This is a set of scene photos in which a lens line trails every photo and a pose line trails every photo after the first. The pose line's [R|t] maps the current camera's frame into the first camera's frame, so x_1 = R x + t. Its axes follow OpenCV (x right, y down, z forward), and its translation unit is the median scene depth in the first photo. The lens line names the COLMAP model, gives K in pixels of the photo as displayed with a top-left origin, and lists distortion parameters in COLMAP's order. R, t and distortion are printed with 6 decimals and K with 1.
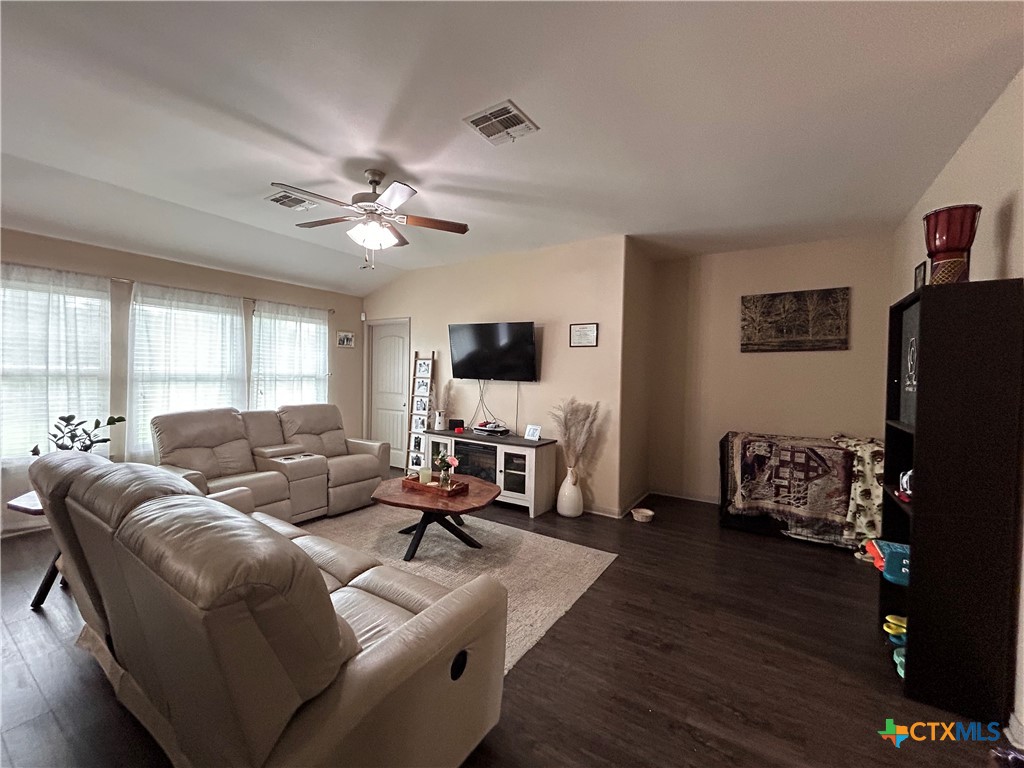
lens RADIAL K [[416.9, 0, 511.0], [0, 416.9, 383.2], [0, 0, 1]] dist [0.000169, 0.000280]
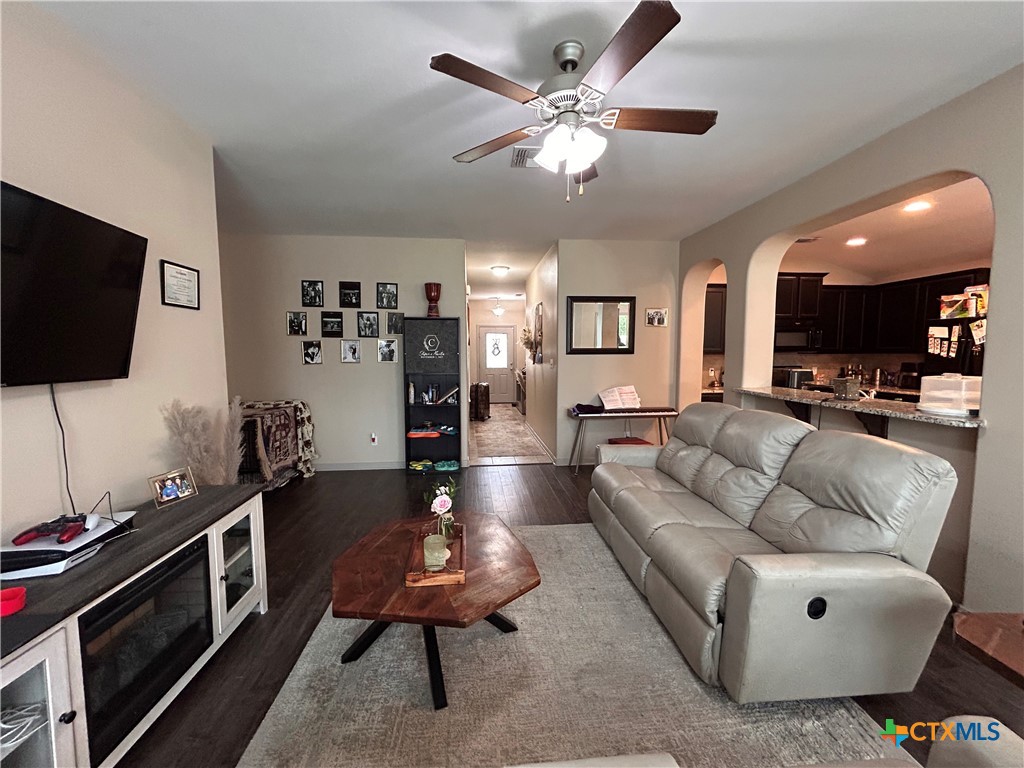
lens RADIAL K [[415.8, 0, 510.9], [0, 415.8, 383.9], [0, 0, 1]] dist [-0.000850, 0.000412]
pose [[-0.621176, -0.080726, 0.779502, -0.623144], [0.010026, 0.993780, 0.110907, -0.049121], [-0.783607, 0.076708, -0.616503, 1.159521]]
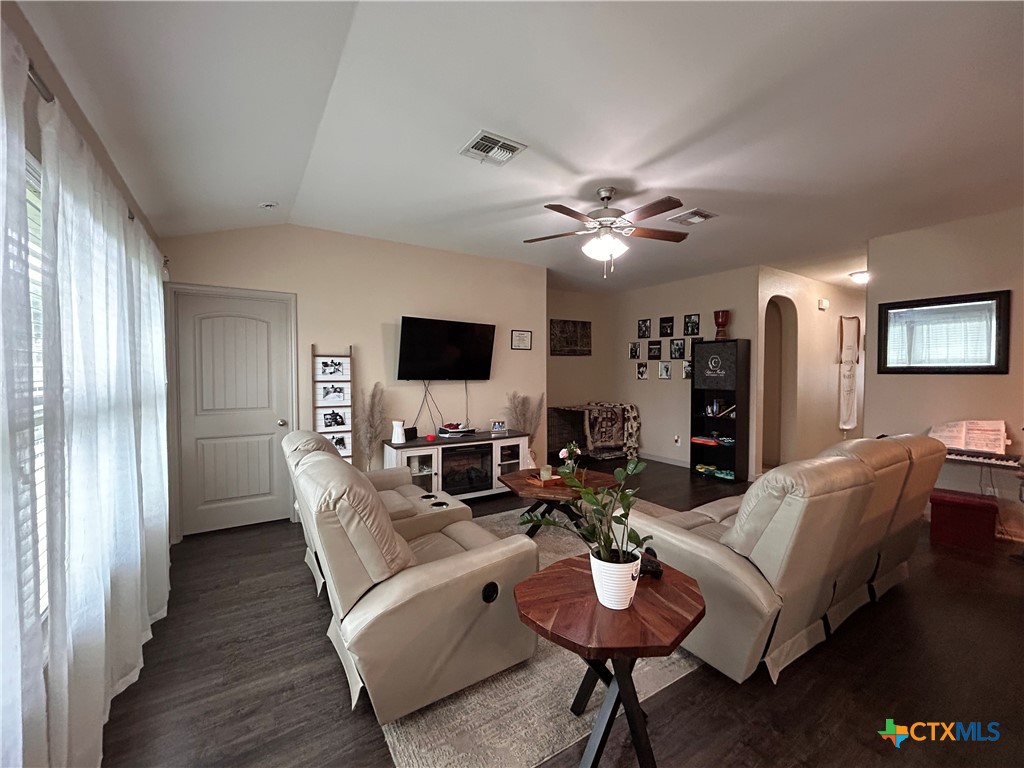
lens RADIAL K [[416.9, 0, 511.0], [0, 416.9, 383.2], [0, 0, 1]] dist [0.000169, 0.000280]
pose [[0.407948, -0.046470, 0.911822, -1.104644], [0.031612, 0.998824, 0.036760, -0.039882], [-0.912458, 0.013829, 0.408938, 0.609601]]
